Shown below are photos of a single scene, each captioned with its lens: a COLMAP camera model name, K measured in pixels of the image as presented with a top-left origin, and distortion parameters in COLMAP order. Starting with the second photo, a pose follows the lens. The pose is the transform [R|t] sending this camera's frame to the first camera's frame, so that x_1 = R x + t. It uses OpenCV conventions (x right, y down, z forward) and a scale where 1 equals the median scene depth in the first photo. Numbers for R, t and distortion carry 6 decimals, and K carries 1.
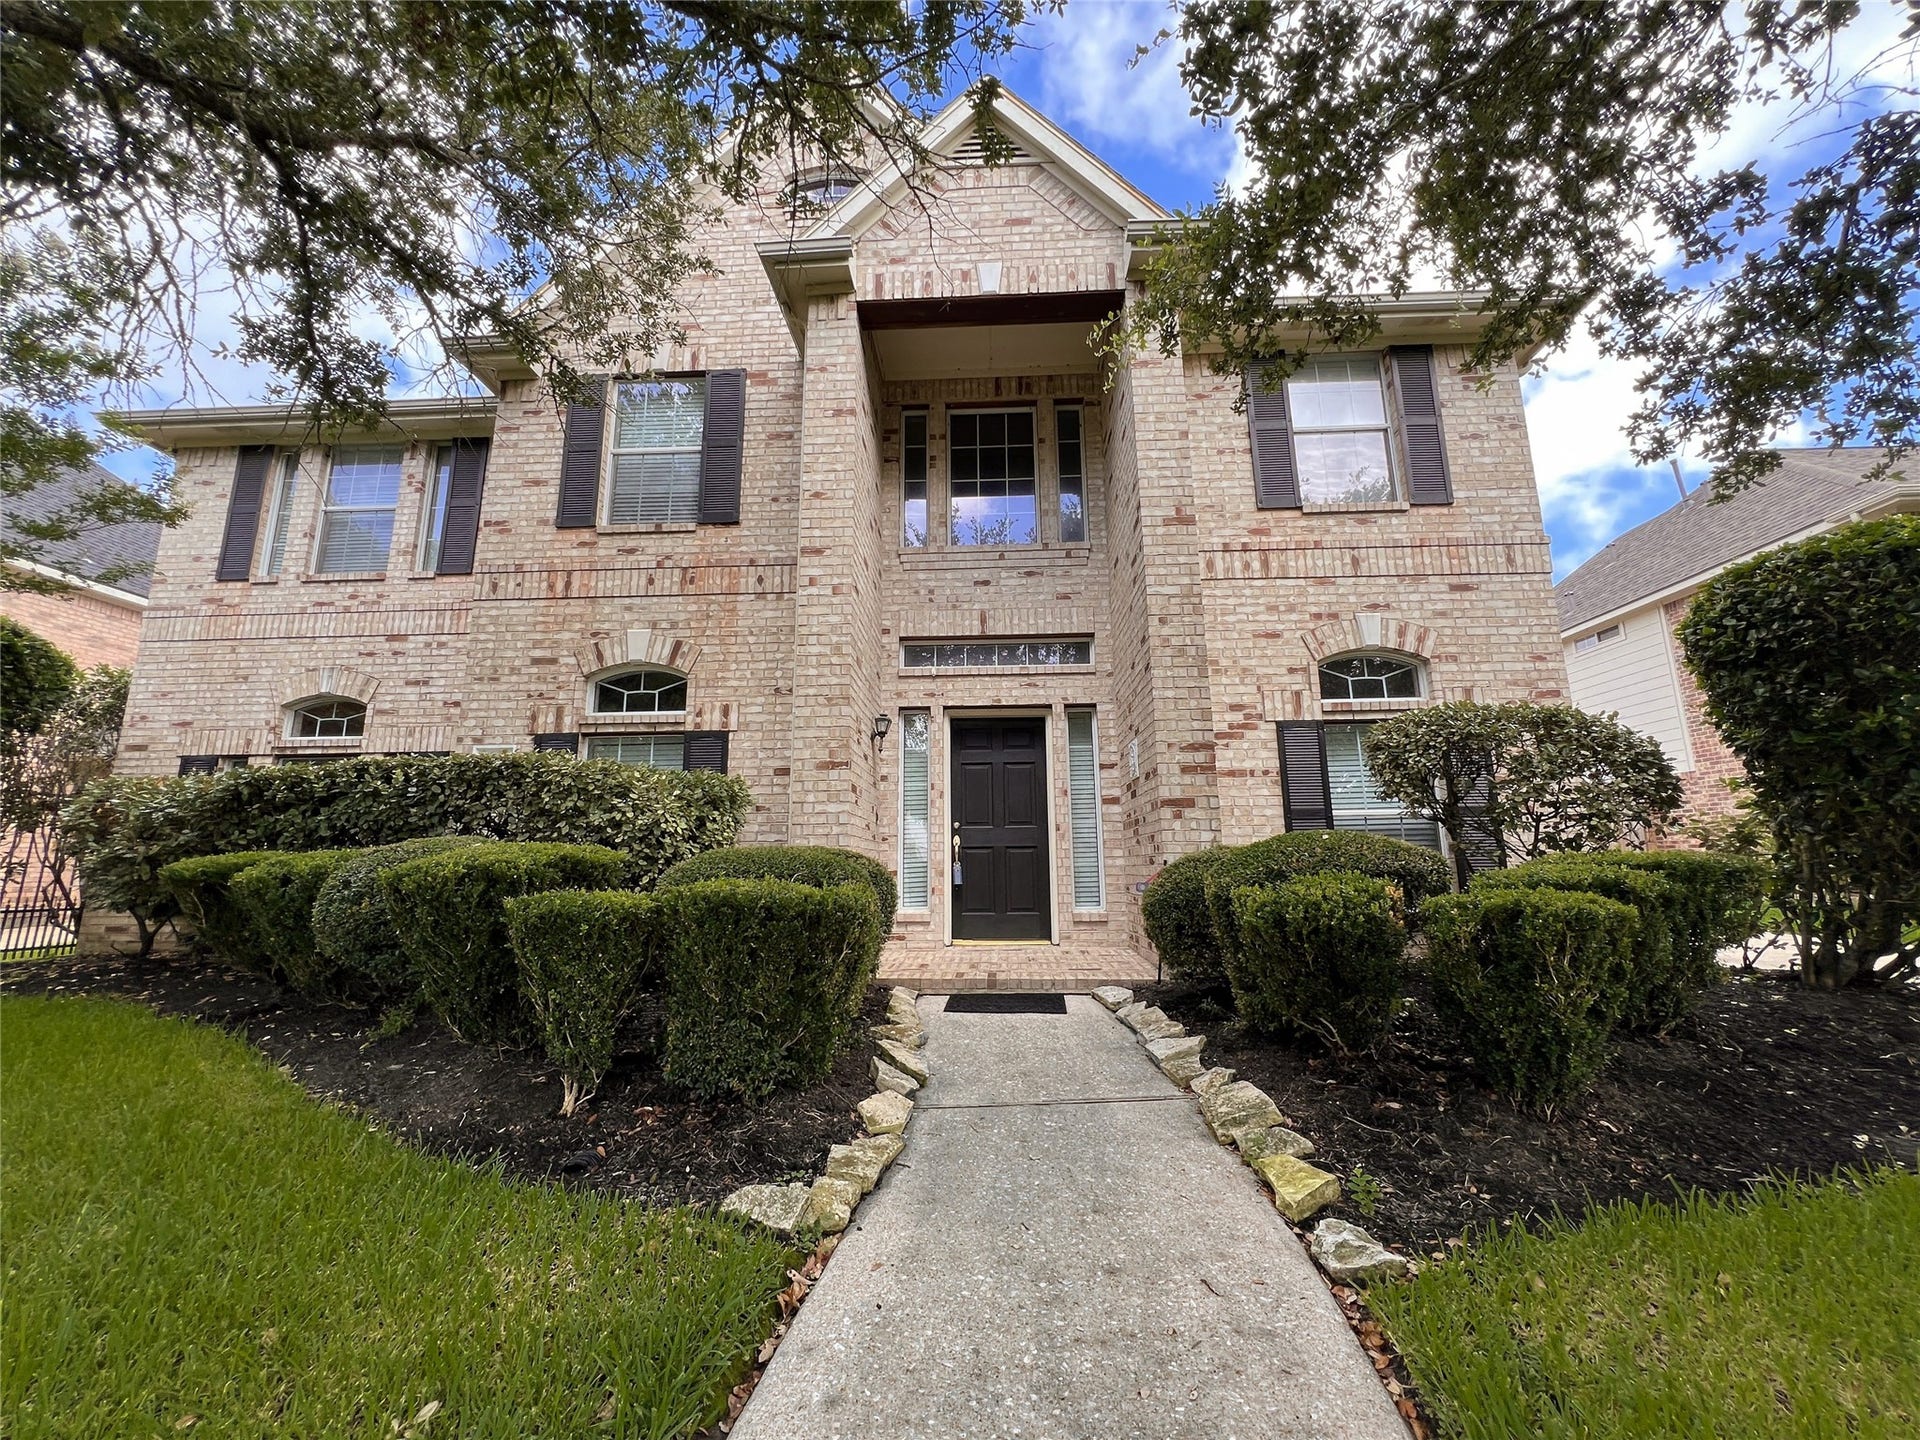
lens RADIAL K [[764.3, 0, 958.1], [0, 764.3, 721.4], [0, 0, 1]] dist [-0.001621, 0.000493]
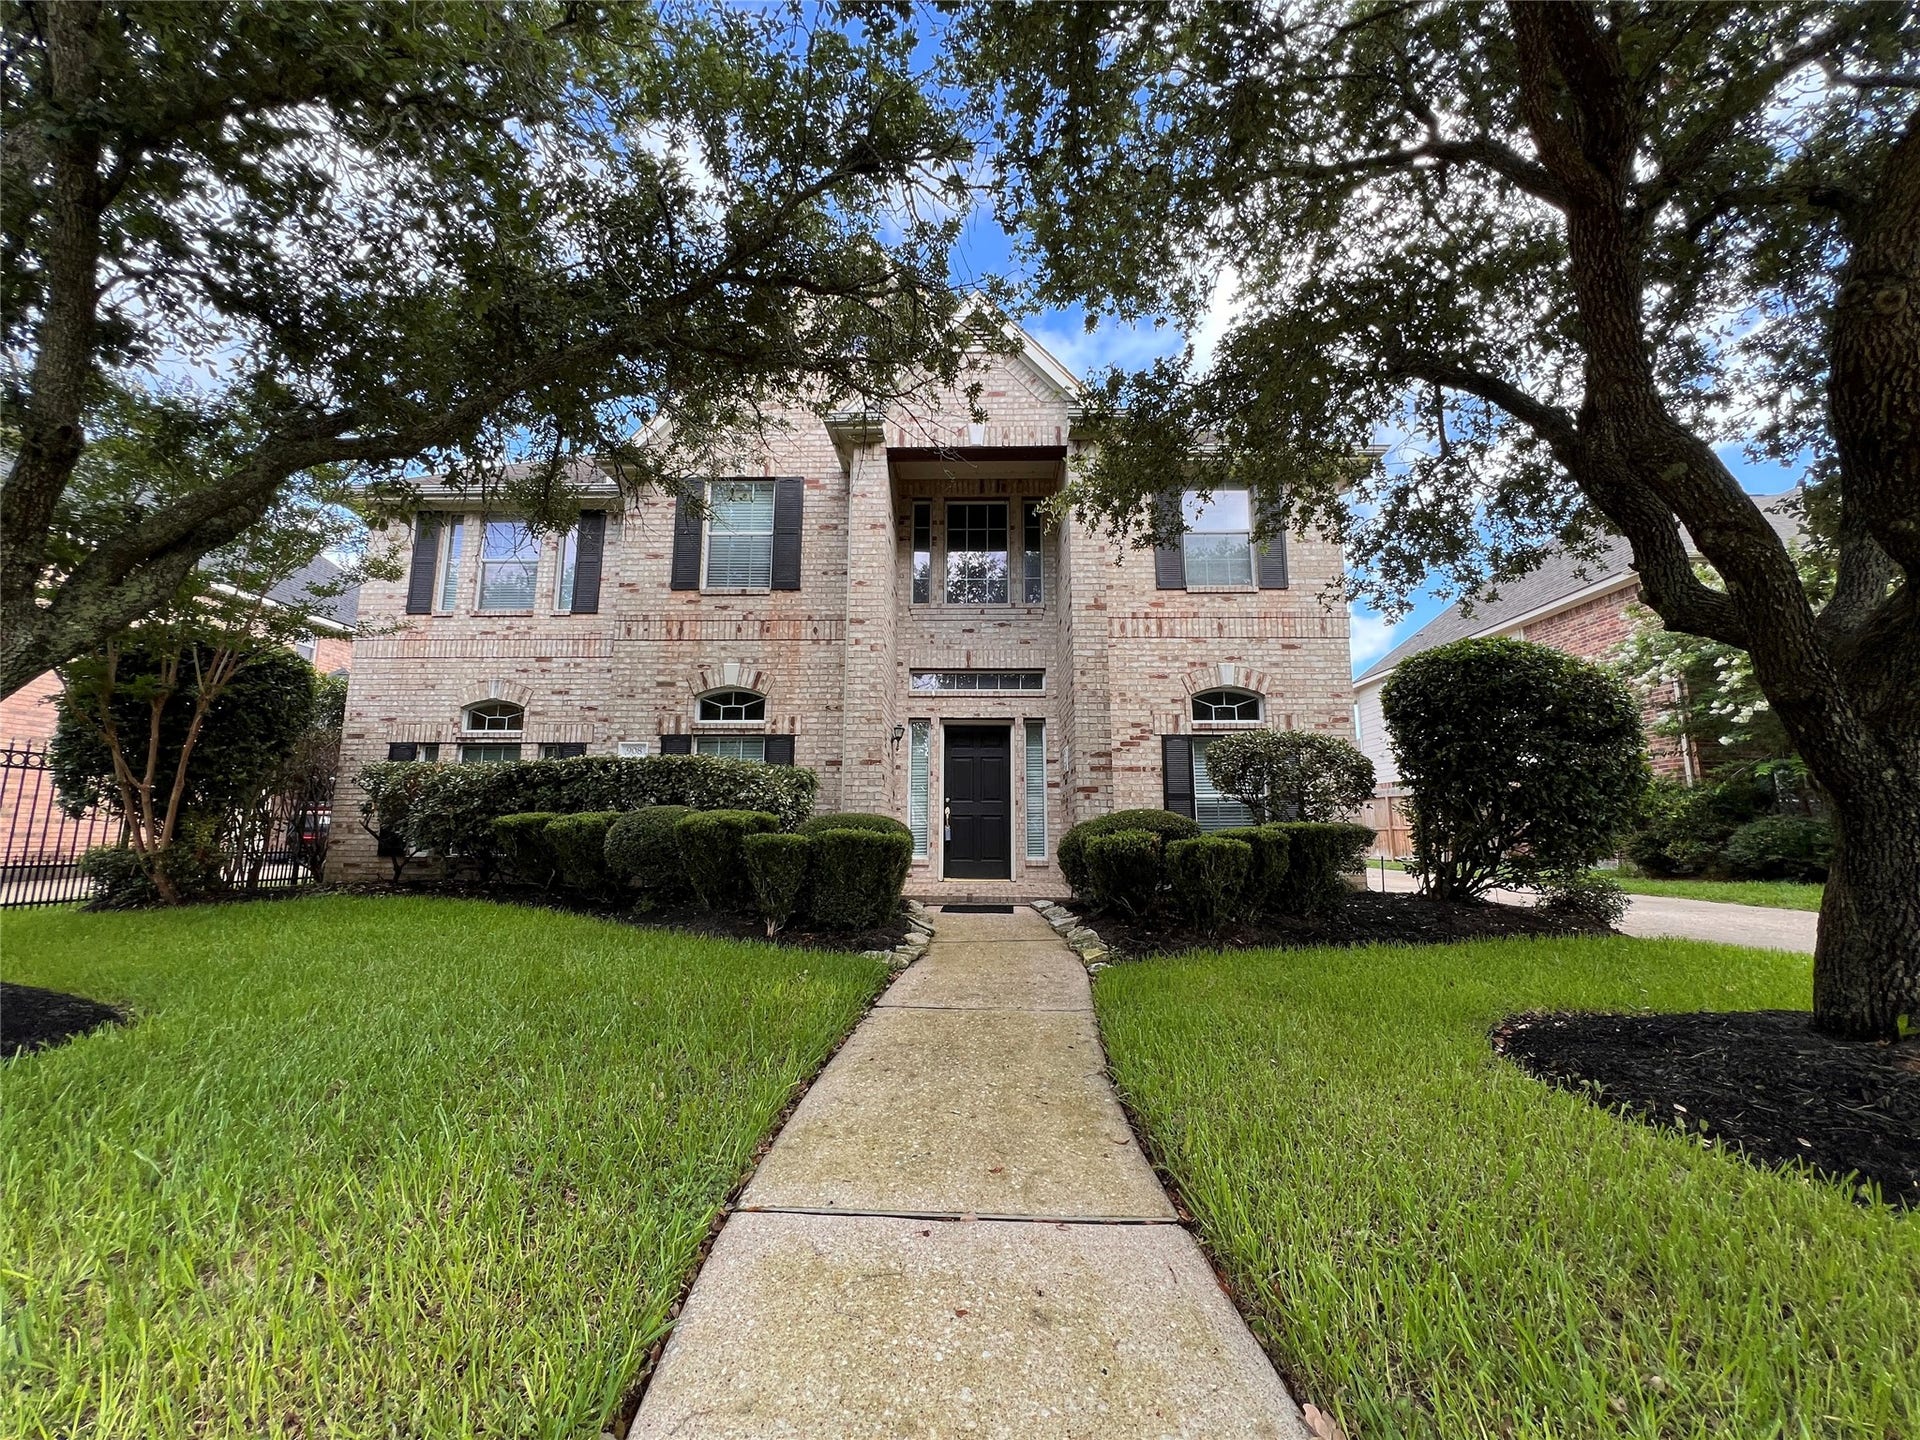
lens RADIAL K [[764.3, 0, 959.9], [0, 764.3, 716.3], [0, 0, 1]] dist [-0.001621, 0.000493]
pose [[0.999621, 0.016284, 0.022182, -0.014379], [-0.017003, 0.999323, 0.032627, -0.075720], [-0.021636, -0.032992, 0.999221, -0.472932]]
